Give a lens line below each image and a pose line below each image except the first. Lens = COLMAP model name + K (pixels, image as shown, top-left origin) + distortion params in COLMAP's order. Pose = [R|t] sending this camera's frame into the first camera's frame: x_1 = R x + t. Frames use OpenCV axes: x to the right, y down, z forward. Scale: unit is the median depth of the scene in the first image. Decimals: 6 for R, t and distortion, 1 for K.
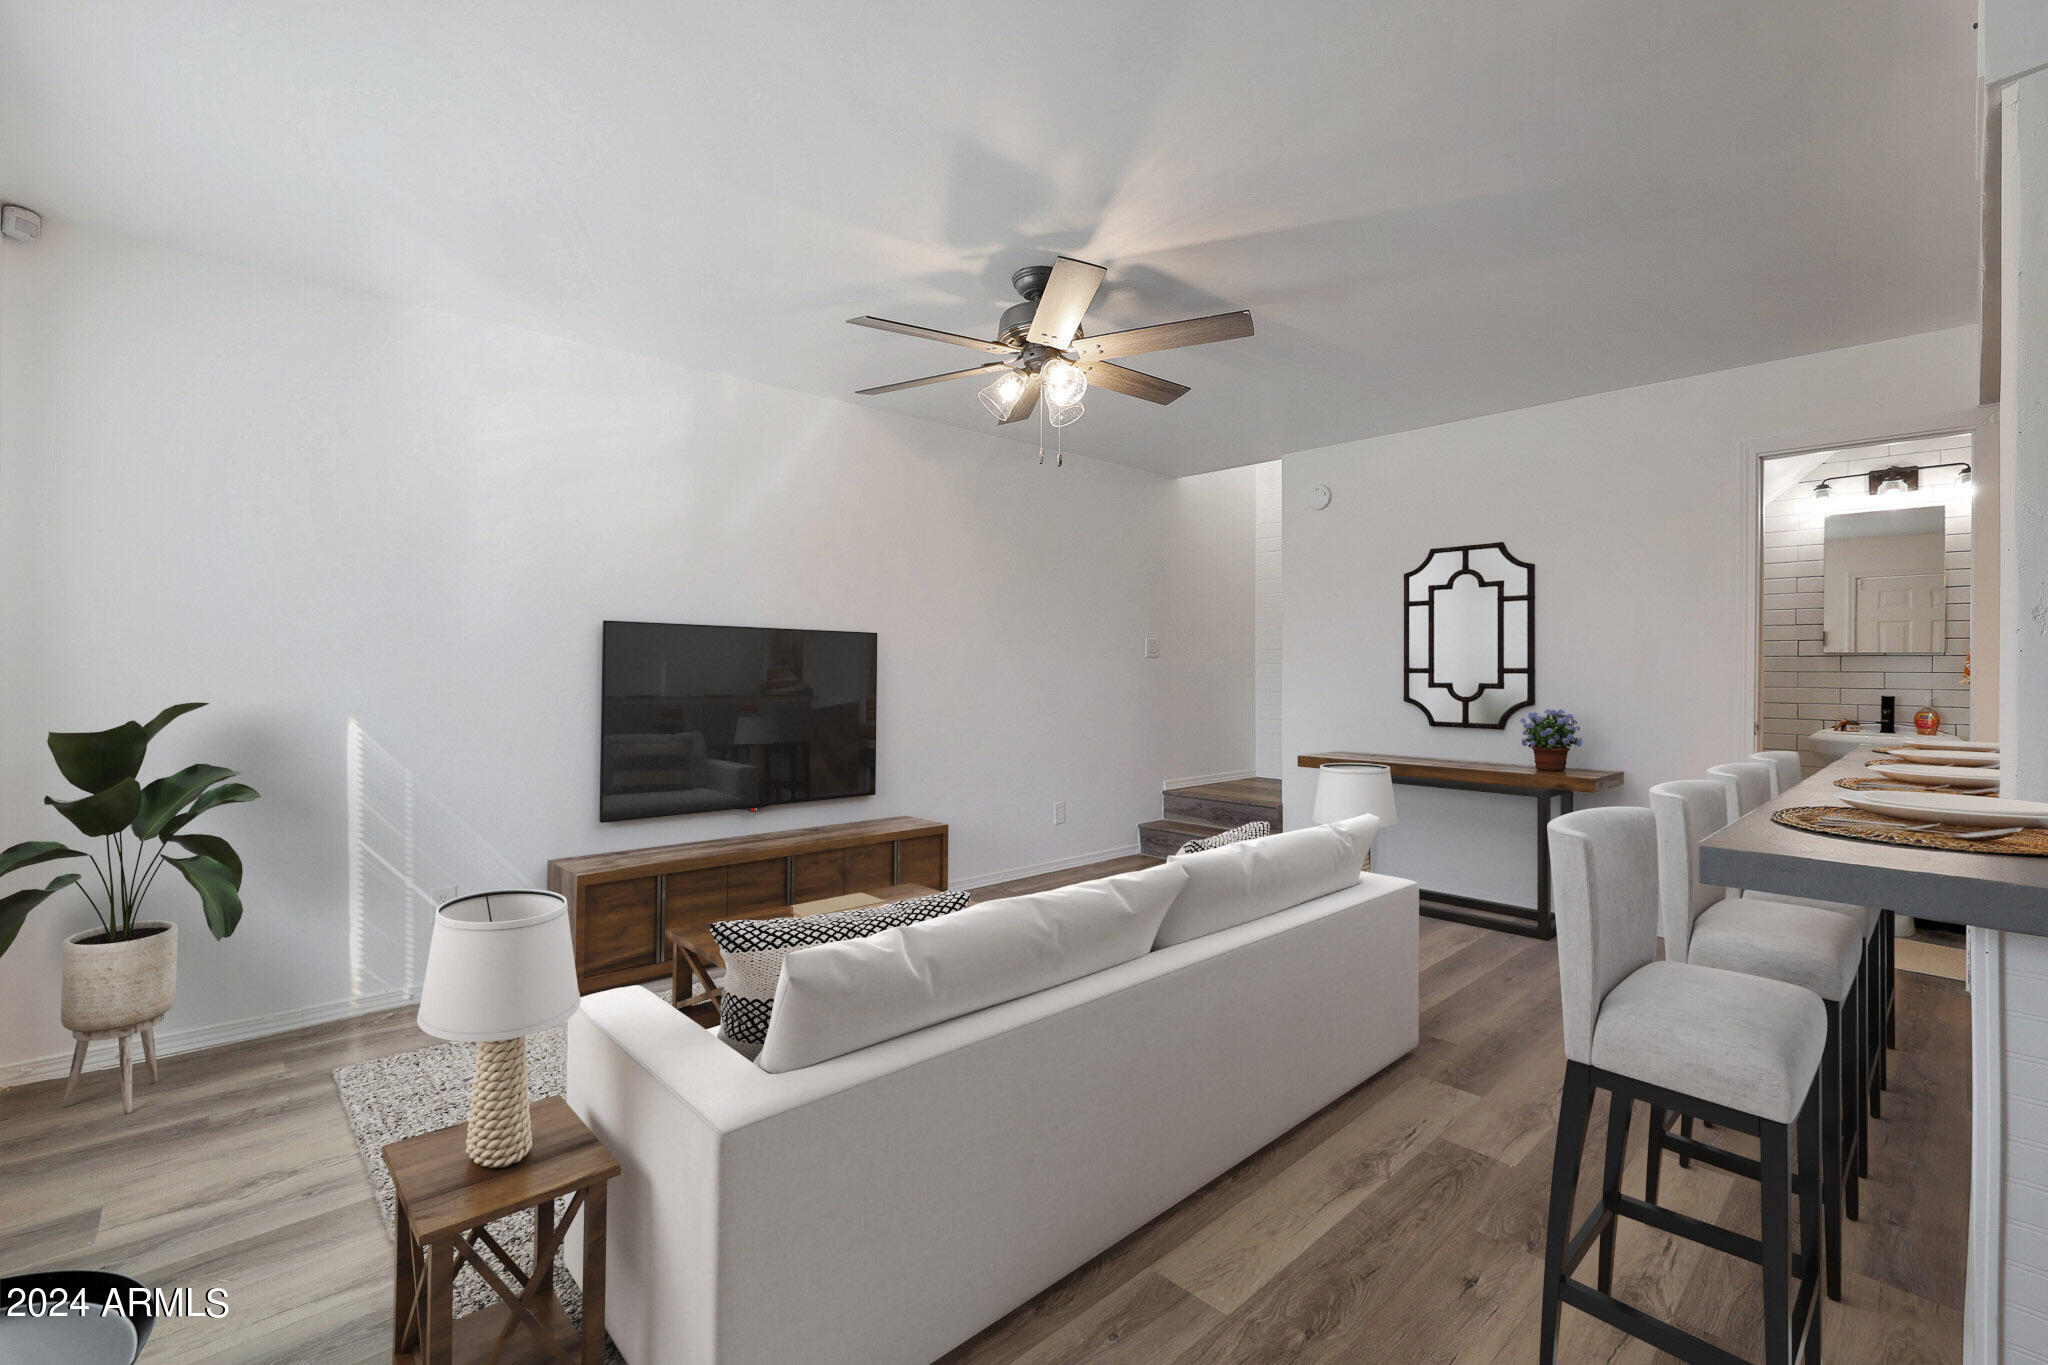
lens RADIAL K [[893.3, 0, 1015.4], [0, 893.3, 675.5], [0, 0, 1]] dist [-0.038310, 0.008906]
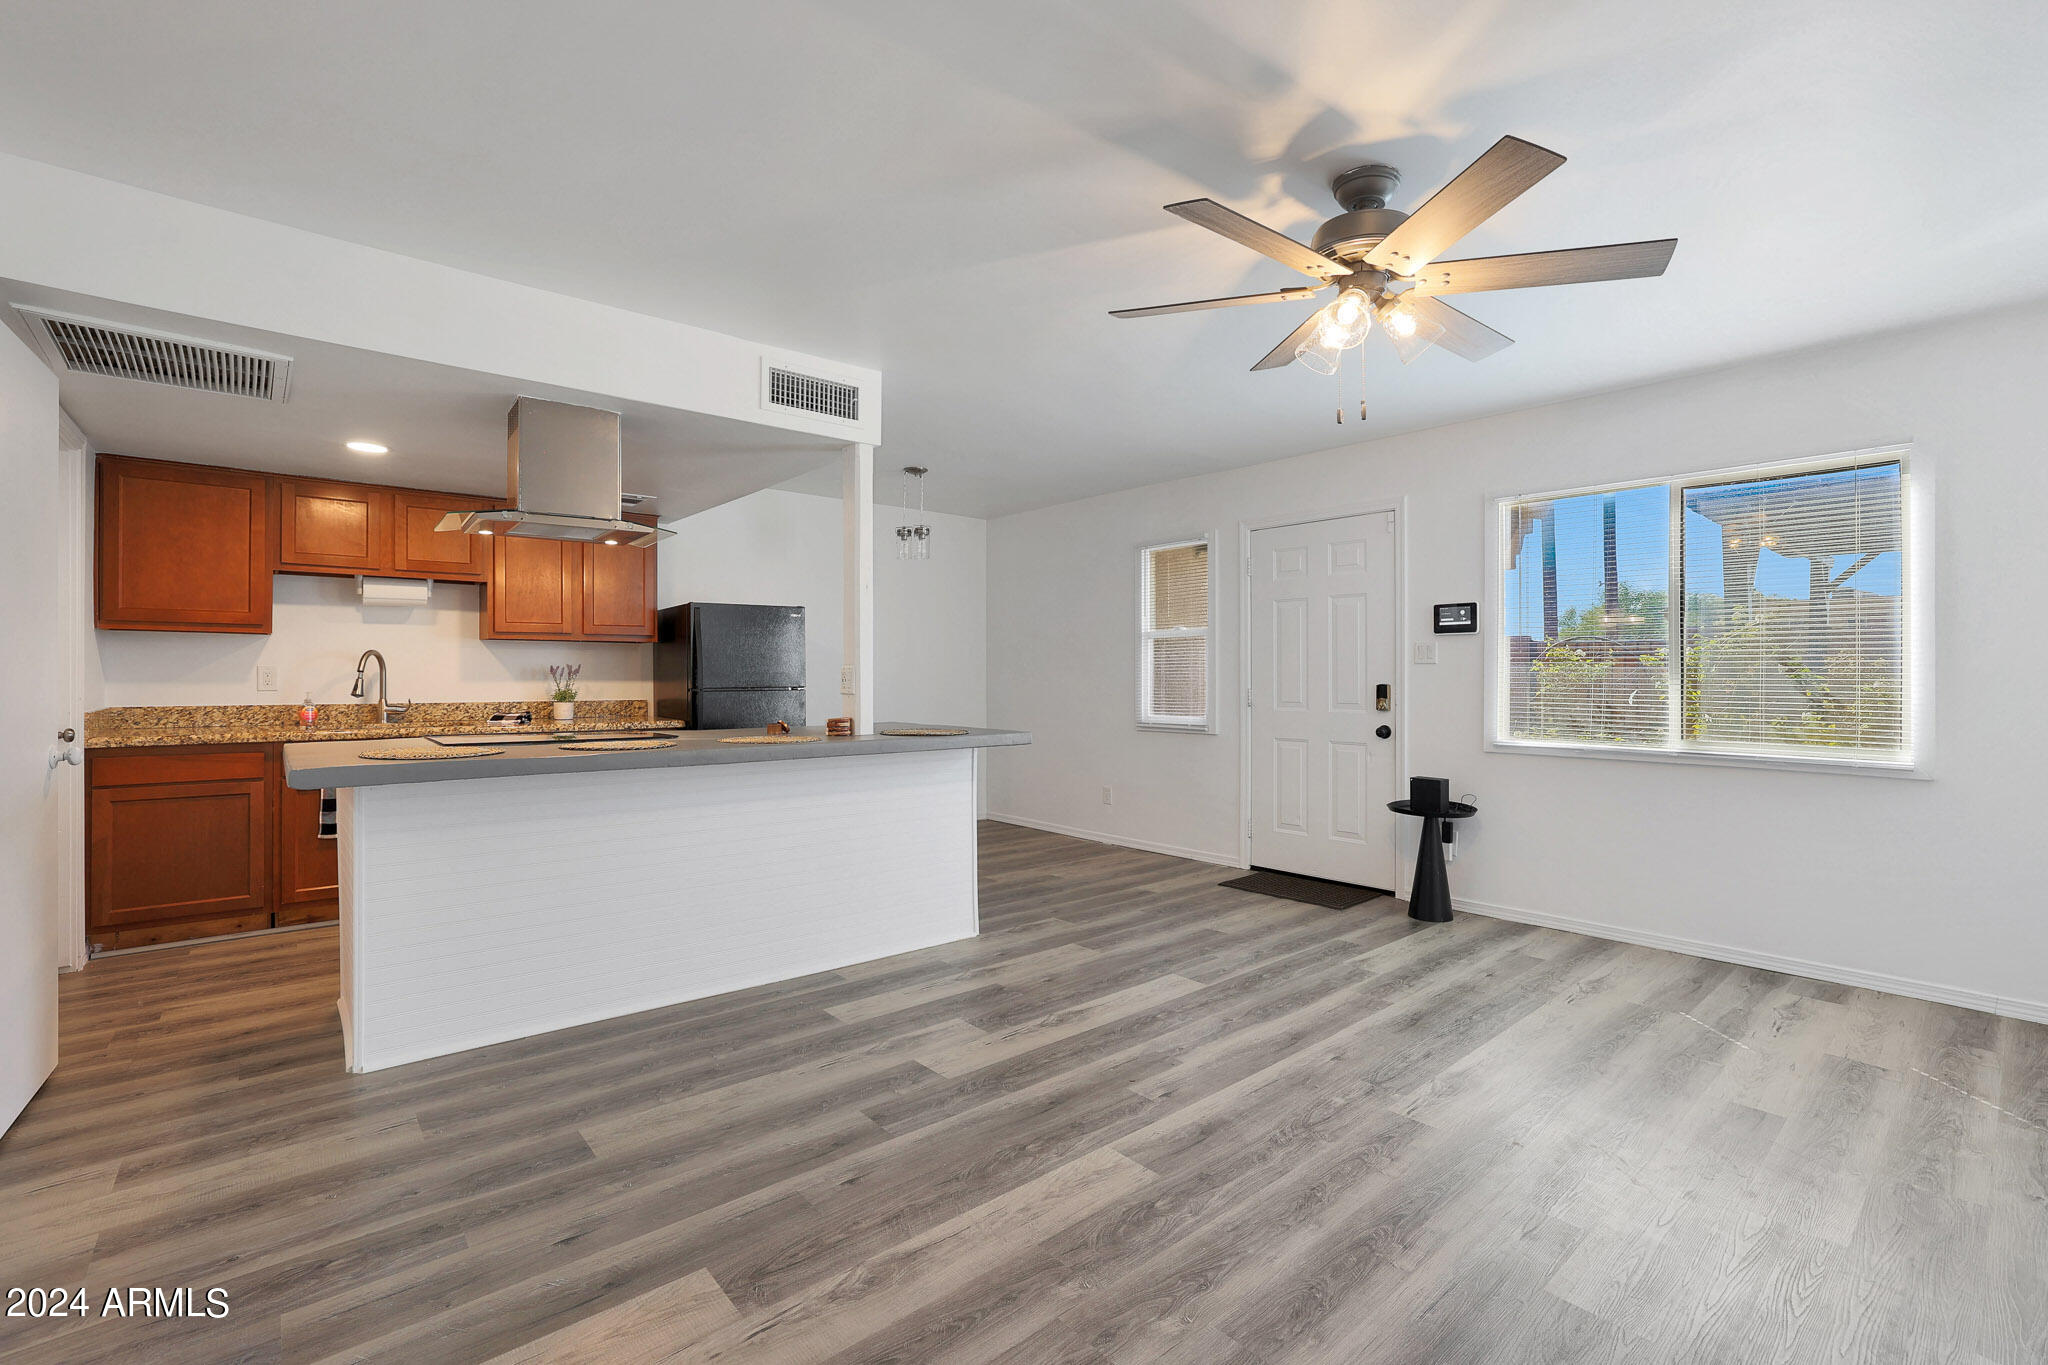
lens RADIAL K [[893.3, 0, 1015.9], [0, 893.3, 682.0], [0, 0, 1]] dist [-0.038310, 0.008906]
pose [[-0.999227, -0.005686, 0.038888, 0.465050], [-0.005002, 0.999831, 0.017670, -0.023593], [-0.038982, 0.017461, -0.999087, 2.715506]]
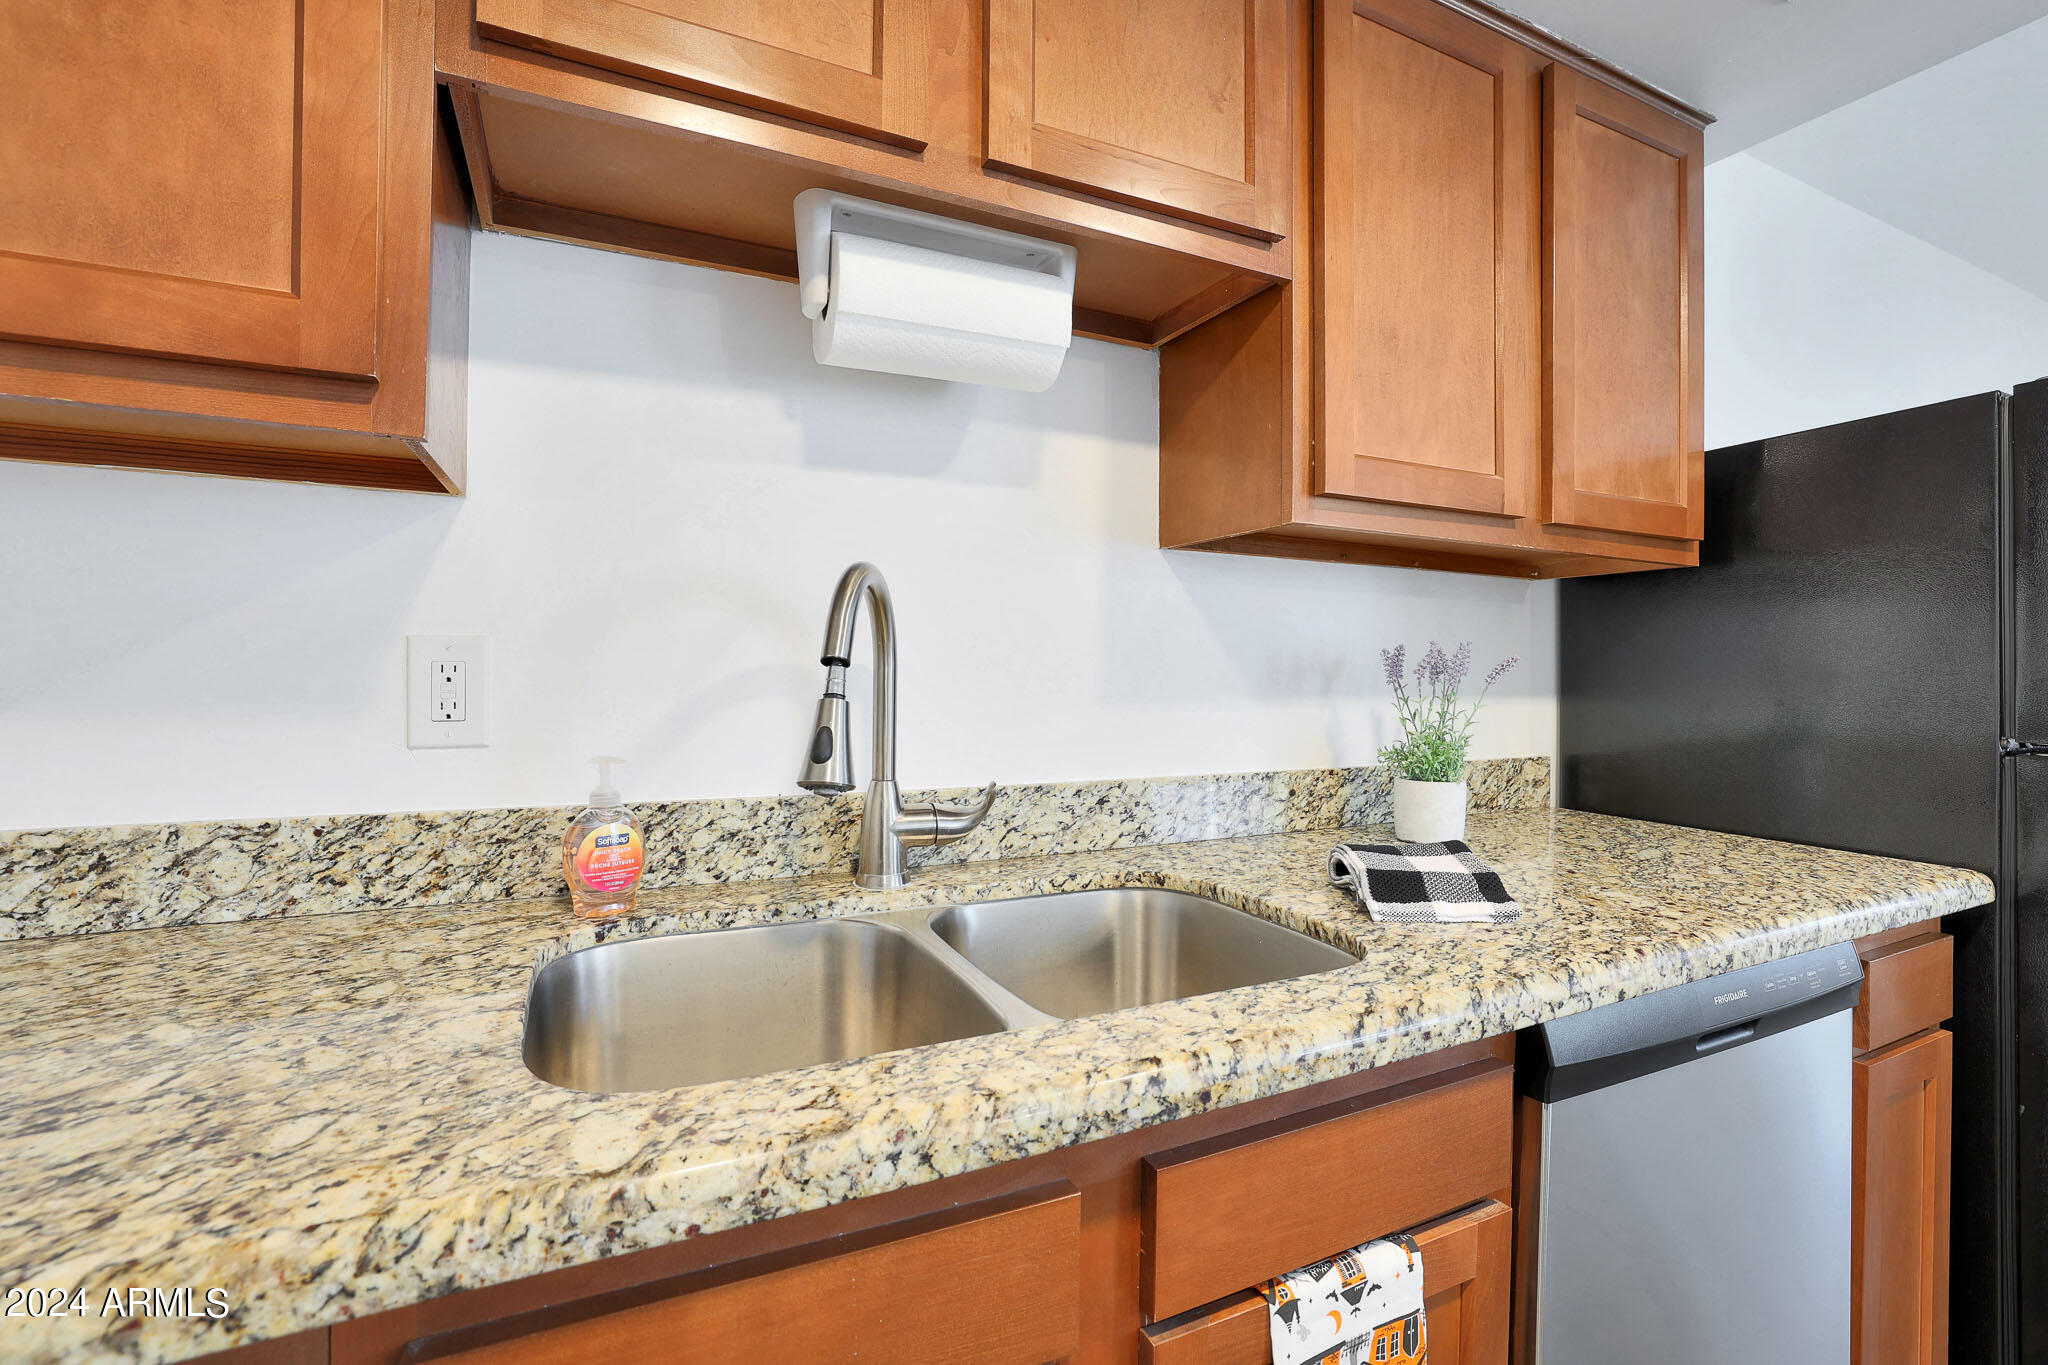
lens RADIAL K [[893.3, 0, 1022.0], [0, 893.3, 671.3], [0, 0, 1]] dist [-0.038310, 0.008906]
pose [[-0.957695, -0.010399, 0.287596, 2.077081], [-0.007264, 0.999902, 0.011964, -0.003409], [-0.287692, 0.009369, -0.957677, 0.866610]]
